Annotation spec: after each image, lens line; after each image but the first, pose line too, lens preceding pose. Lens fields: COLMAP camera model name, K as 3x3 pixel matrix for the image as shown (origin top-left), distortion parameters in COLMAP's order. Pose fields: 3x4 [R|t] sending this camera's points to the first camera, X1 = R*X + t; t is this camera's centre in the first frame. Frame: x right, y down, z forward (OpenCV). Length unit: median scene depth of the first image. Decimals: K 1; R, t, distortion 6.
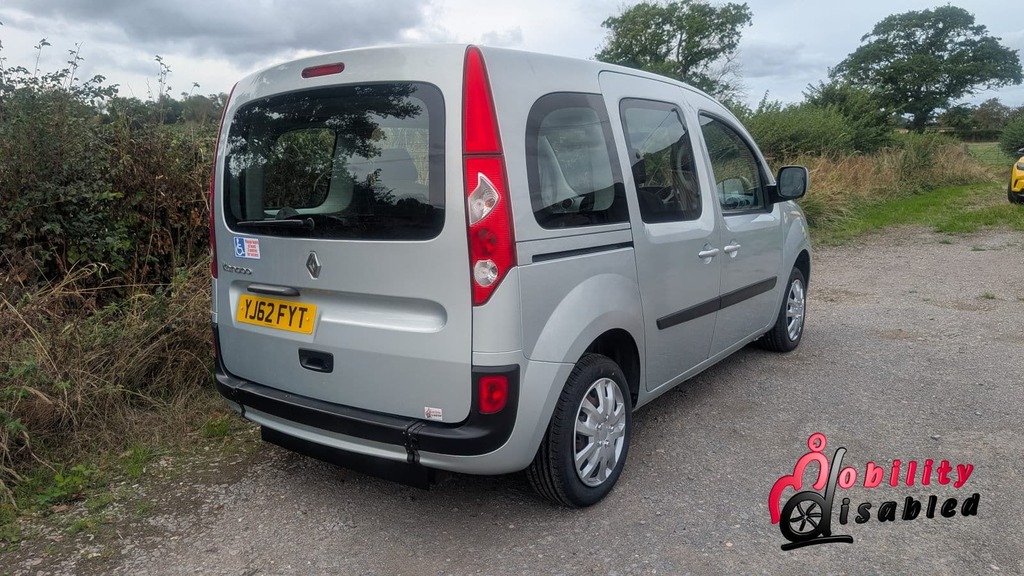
lens RADIAL K [[720.8, 0, 506.0], [0, 720.8, 285.0], [0, 0, 1]] dist [0.004906, 0.000461]
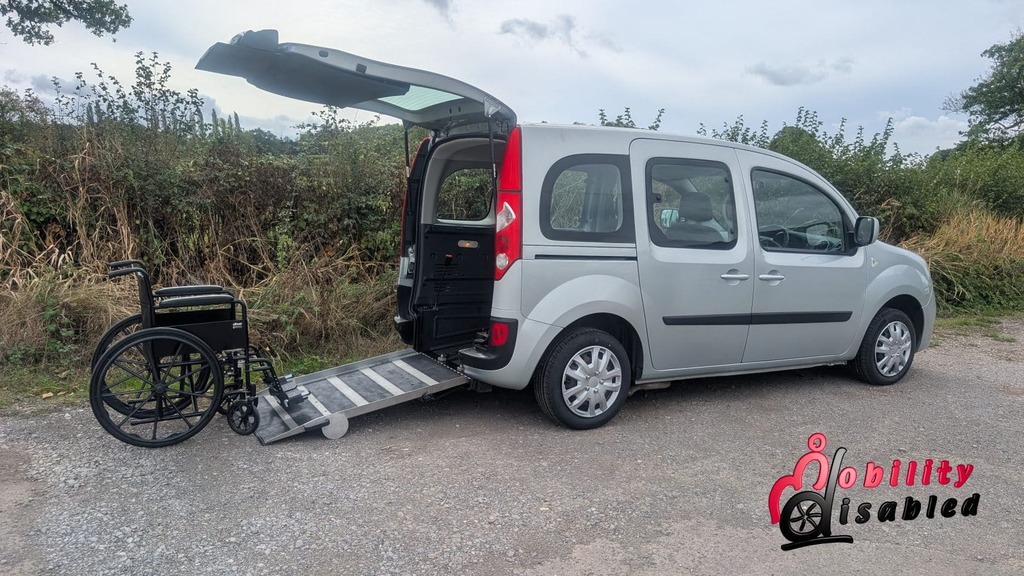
lens RADIAL K [[704.0, 0, 512.0], [0, 704.0, 288.0], [0, 0, 1]] dist [0.012689, -0.003760]
pose [[0.906503, 0.114147, -0.406476, 0.423211], [-0.127992, 0.991751, -0.006937, 0.034358], [0.402332, 0.058314, 0.913635, -0.306551]]
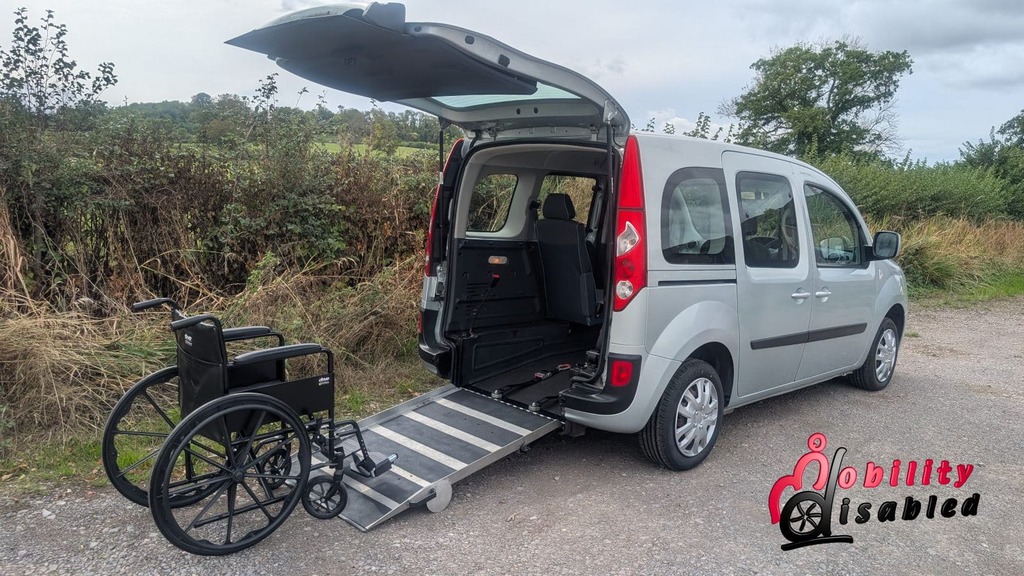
lens RADIAL K [[707.2, 0, 518.9], [0, 707.2, 287.1], [0, 0, 1]] dist [0.006362, 0.002386]
pose [[0.982947, 0.100521, -0.153980, -0.013151], [-0.105676, 0.994070, -0.025646, 0.024025], [0.150489, 0.041481, 0.987741, -0.286857]]
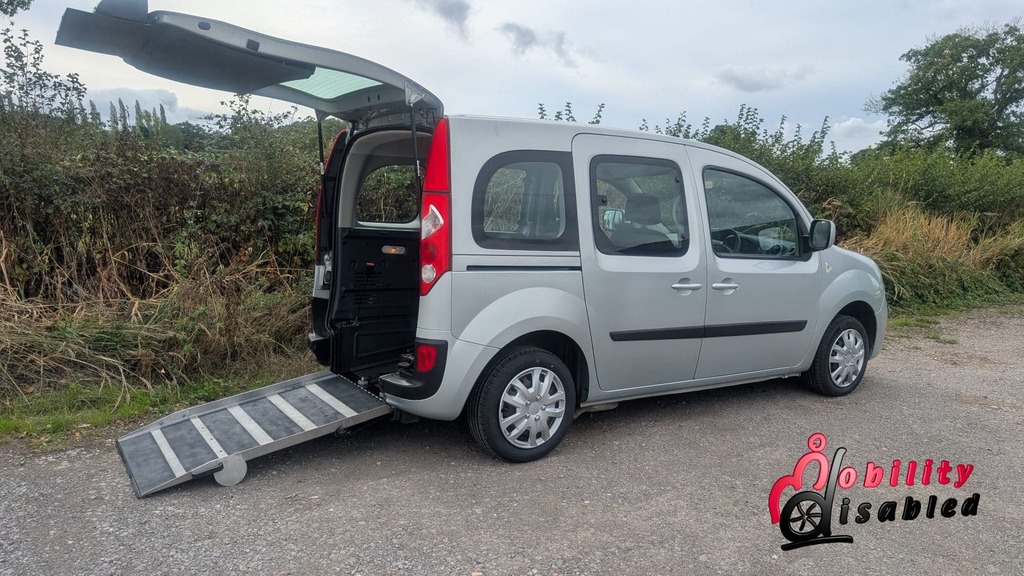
lens RADIAL K [[711.8, 0, 512.0], [0, 711.8, 288.0], [0, 0, 1]] dist [0.002473, 0.003311]
pose [[0.938882, 0.106882, -0.327226, 0.382479], [-0.117872, 0.992932, -0.013878, 0.007823], [0.323429, 0.051601, 0.944844, -0.185973]]
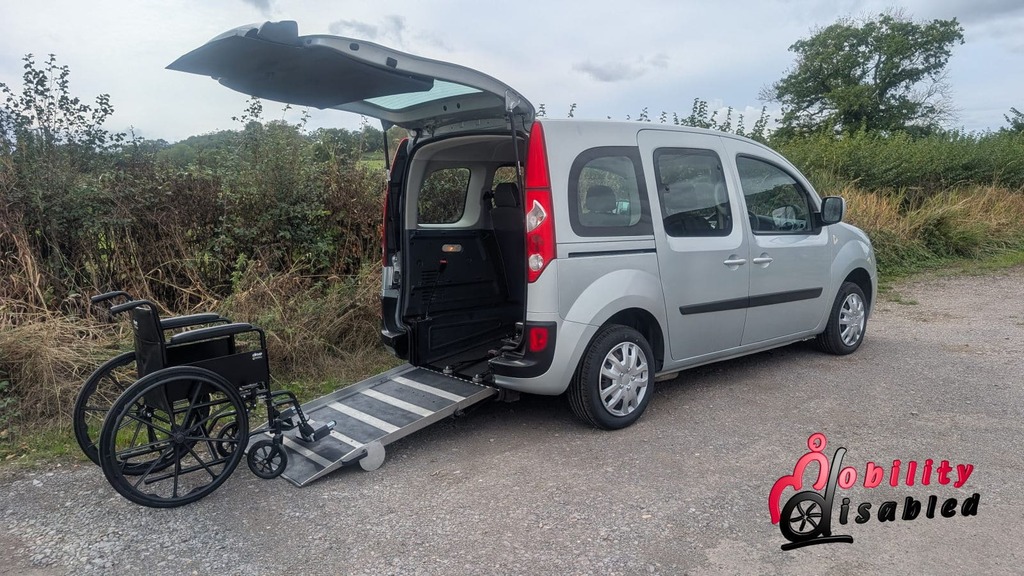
lens RADIAL K [[704.5, 0, 506.9], [0, 704.5, 281.7], [0, 0, 1]] dist [0.008789, -0.000659]
pose [[0.971378, 0.038338, -0.234426, 0.175262], [-0.047022, 0.998395, -0.031563, 0.050125], [0.232840, 0.041683, 0.971621, -0.336077]]
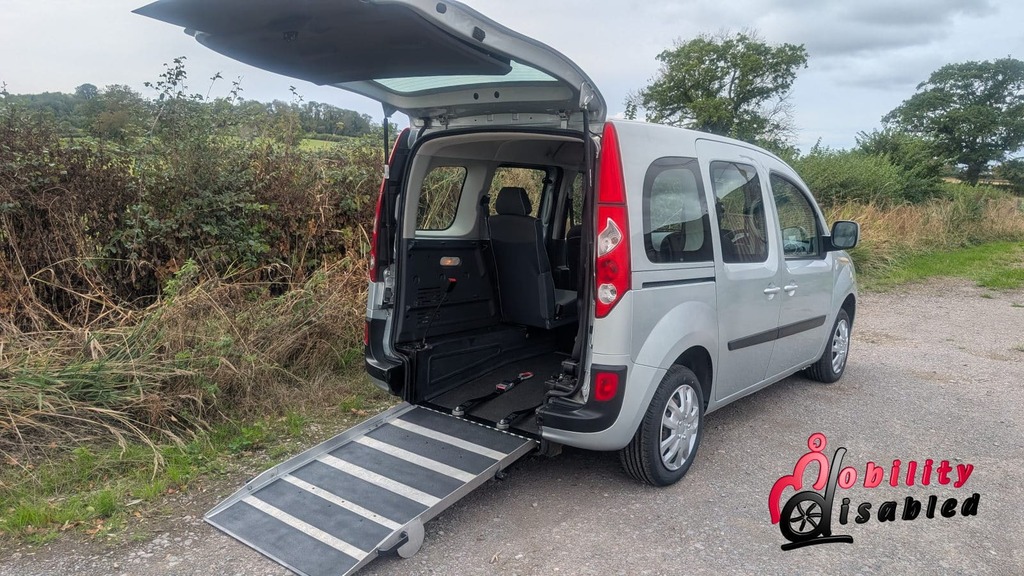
lens RADIAL K [[711.8, 0, 512.0], [0, 711.8, 288.0], [0, 0, 1]] dist [0.002473, 0.003311]
pose [[0.996311, 0.072327, -0.046186, -0.092447], [-0.073467, 0.997022, -0.023464, 0.010316], [0.044351, 0.026770, 0.998657, -0.195554]]
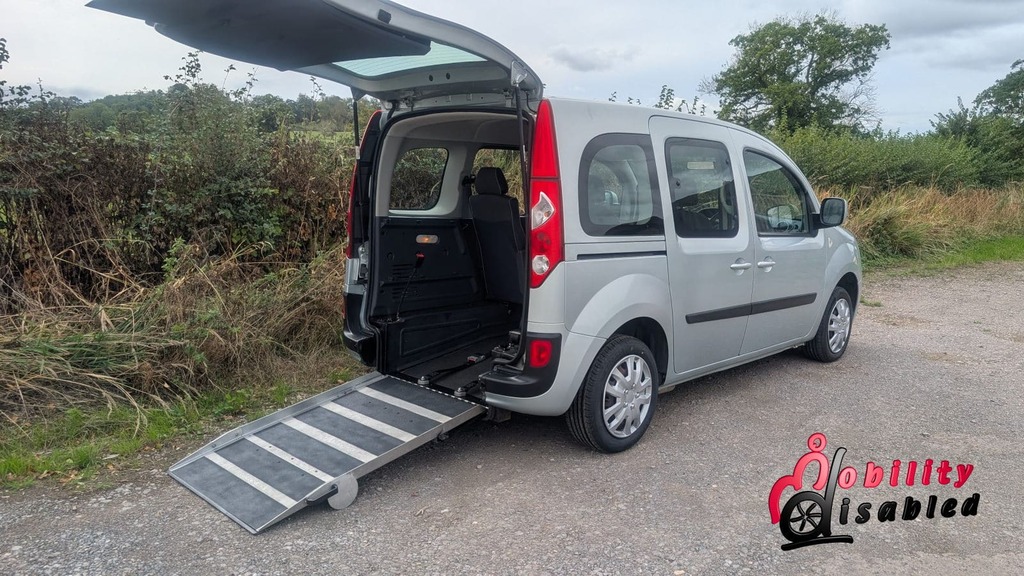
lens RADIAL K [[709.5, 0, 525.8], [0, 709.5, 285.8], [0, 0, 1]] dist [0.006834, 0.000057]
pose [[0.989791, 0.071890, -0.123067, 0.071257], [-0.073290, 0.997287, -0.006884, 0.022503], [0.122238, 0.015833, 0.992375, -0.218134]]
